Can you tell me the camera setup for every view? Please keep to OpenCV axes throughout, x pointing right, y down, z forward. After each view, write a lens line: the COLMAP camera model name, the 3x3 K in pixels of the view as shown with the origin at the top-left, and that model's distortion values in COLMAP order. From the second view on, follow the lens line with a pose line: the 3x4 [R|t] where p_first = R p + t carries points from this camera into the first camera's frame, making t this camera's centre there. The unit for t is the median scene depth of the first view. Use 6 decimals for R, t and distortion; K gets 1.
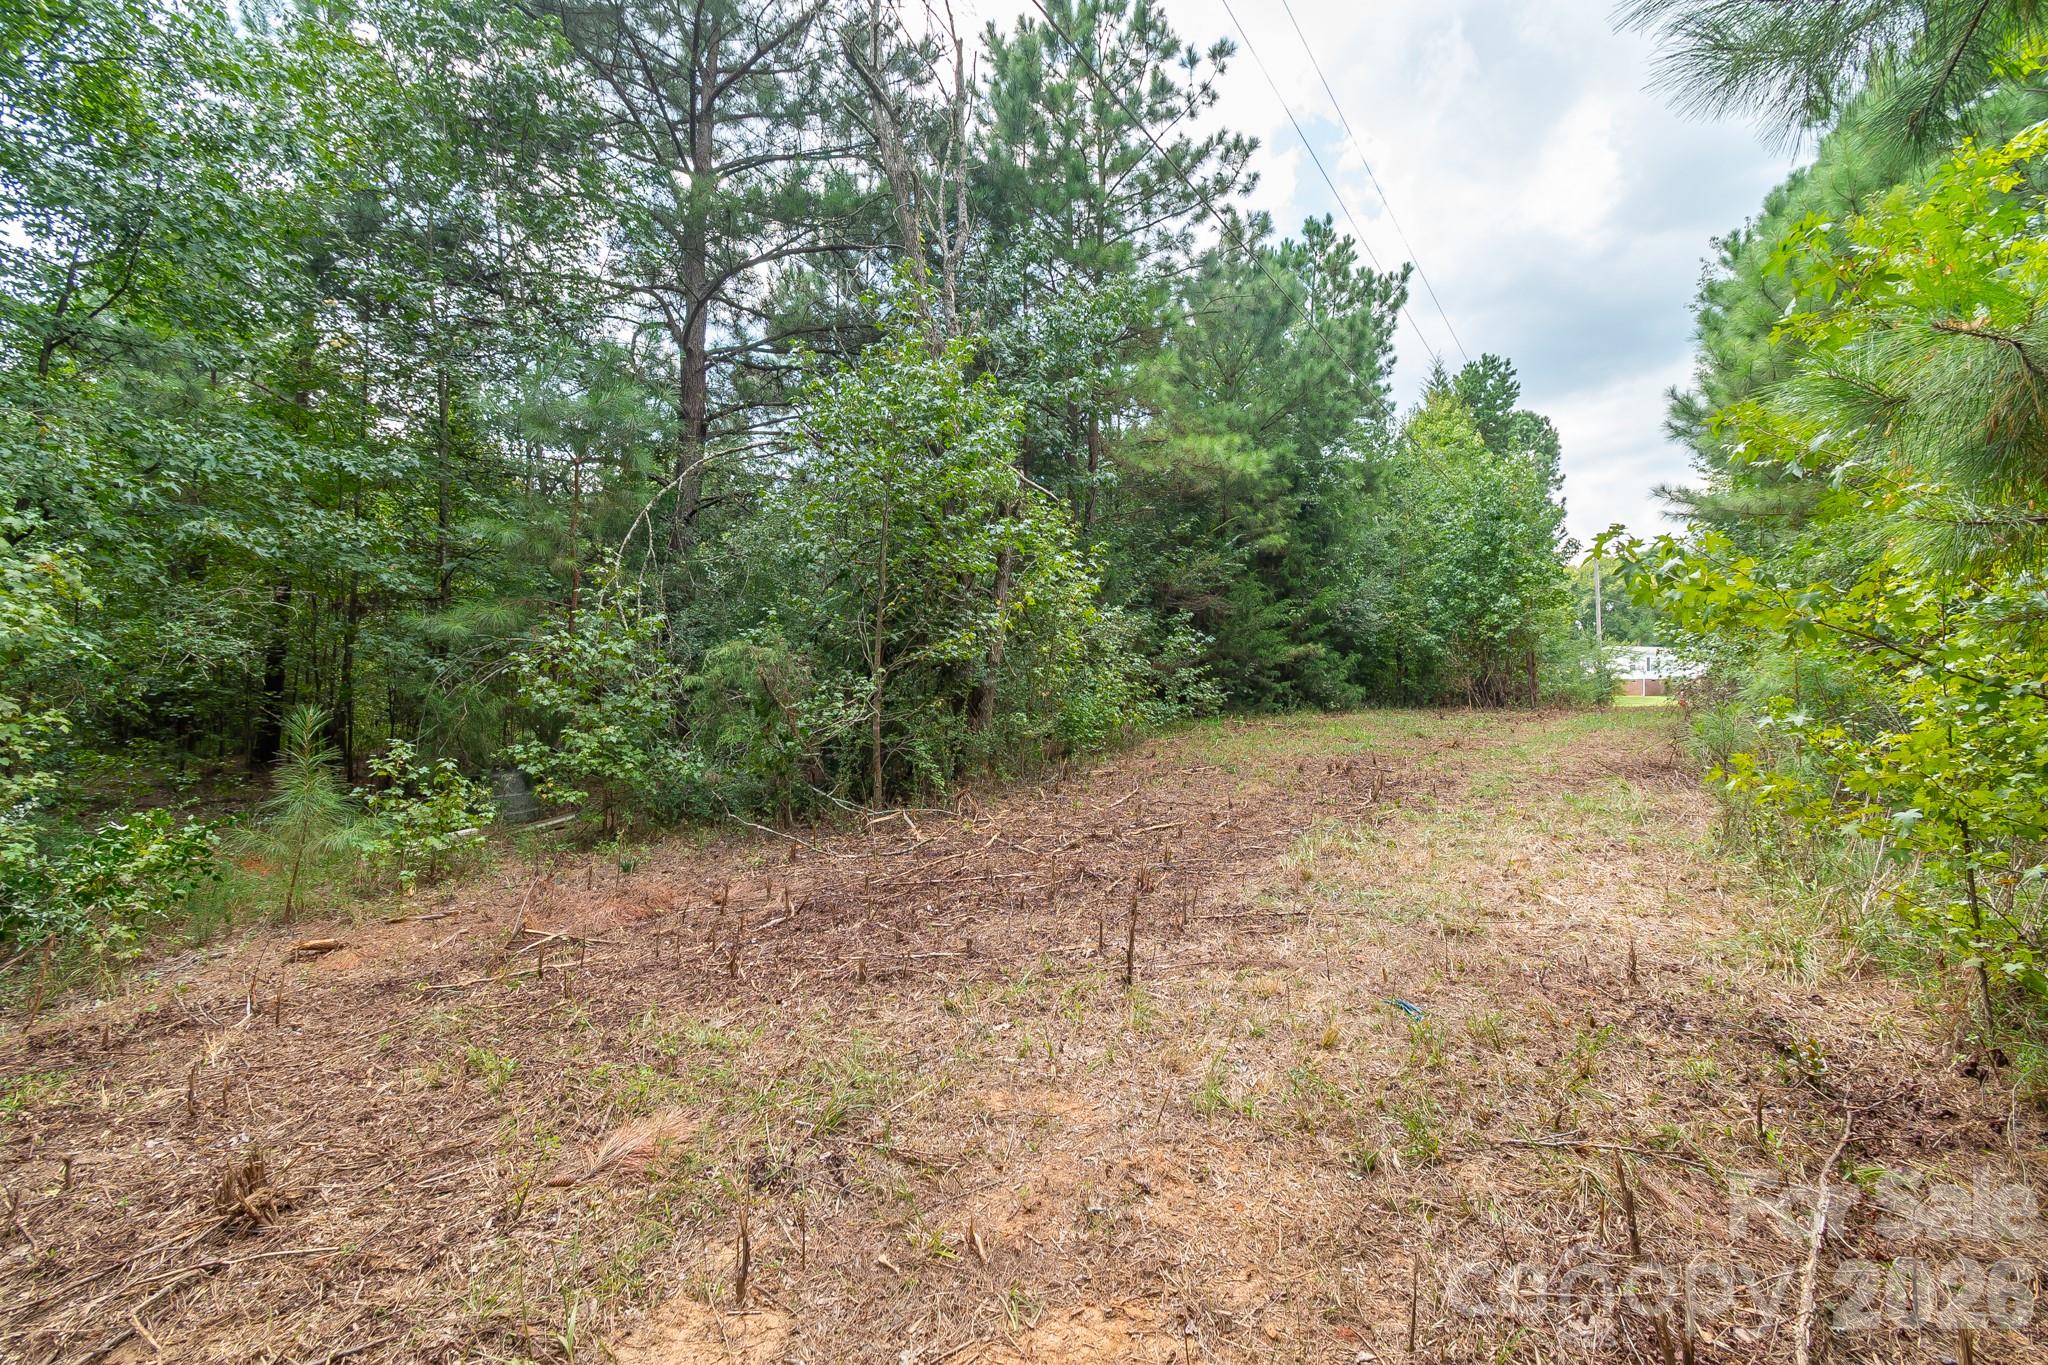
lens RADIAL K [[915.0, 0, 1025.5], [0, 915.0, 677.0], [0, 0, 1]] dist [0.010576, -0.003851]
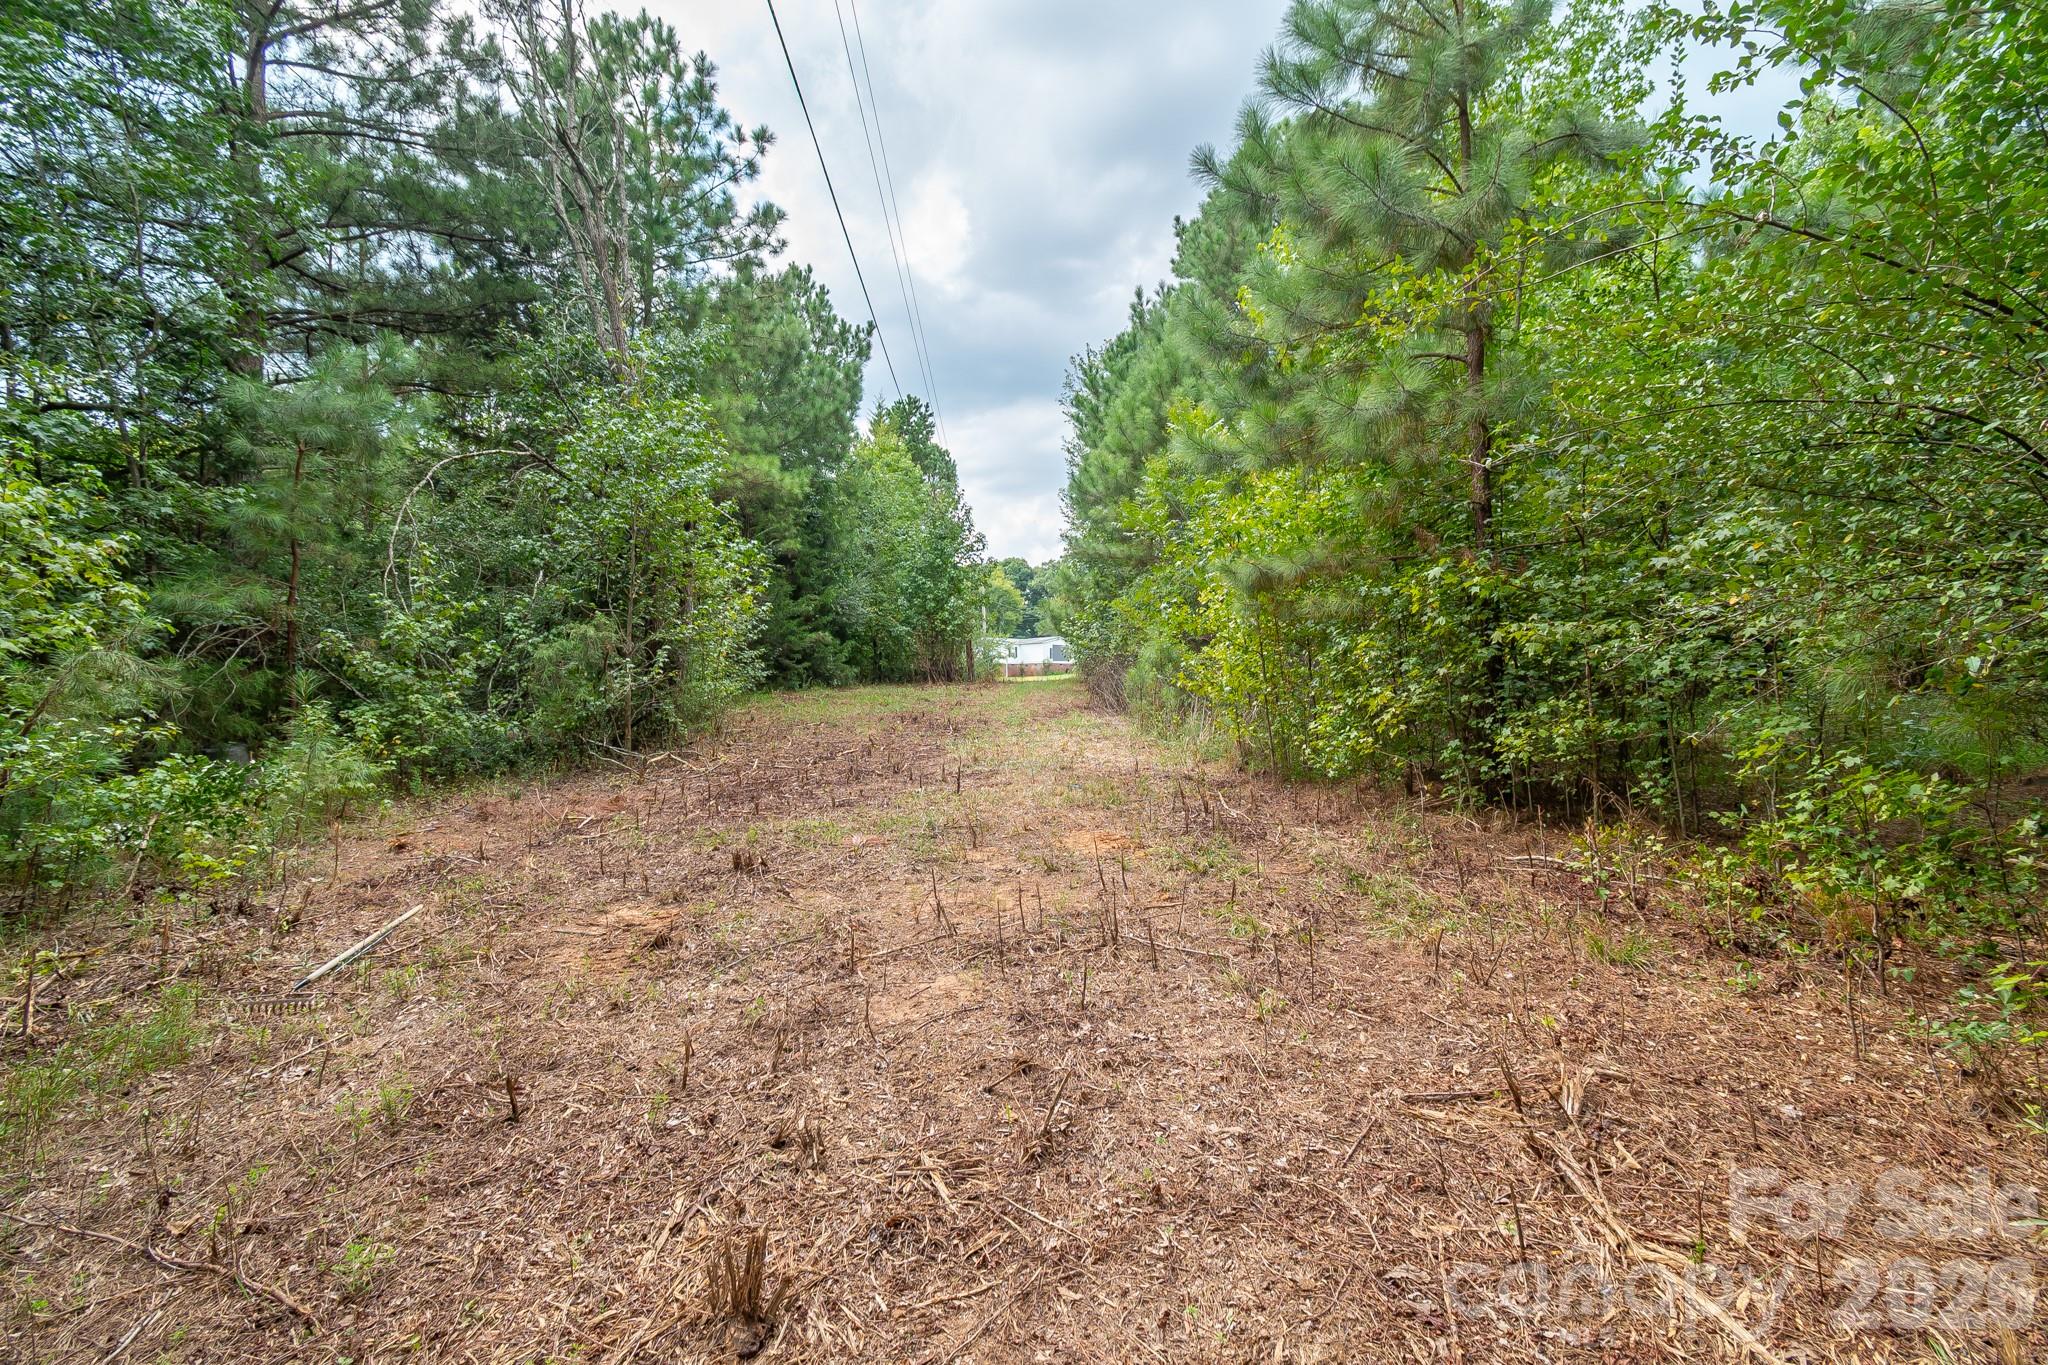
lens RADIAL K [[915.0, 0, 1025.5], [0, 915.0, 677.0], [0, 0, 1]] dist [0.010576, -0.003851]
pose [[0.811072, -0.014743, 0.584760, -0.168108], [0.007896, 0.999867, 0.014257, 0.007807], [-0.584893, -0.006946, 0.811081, -0.136346]]
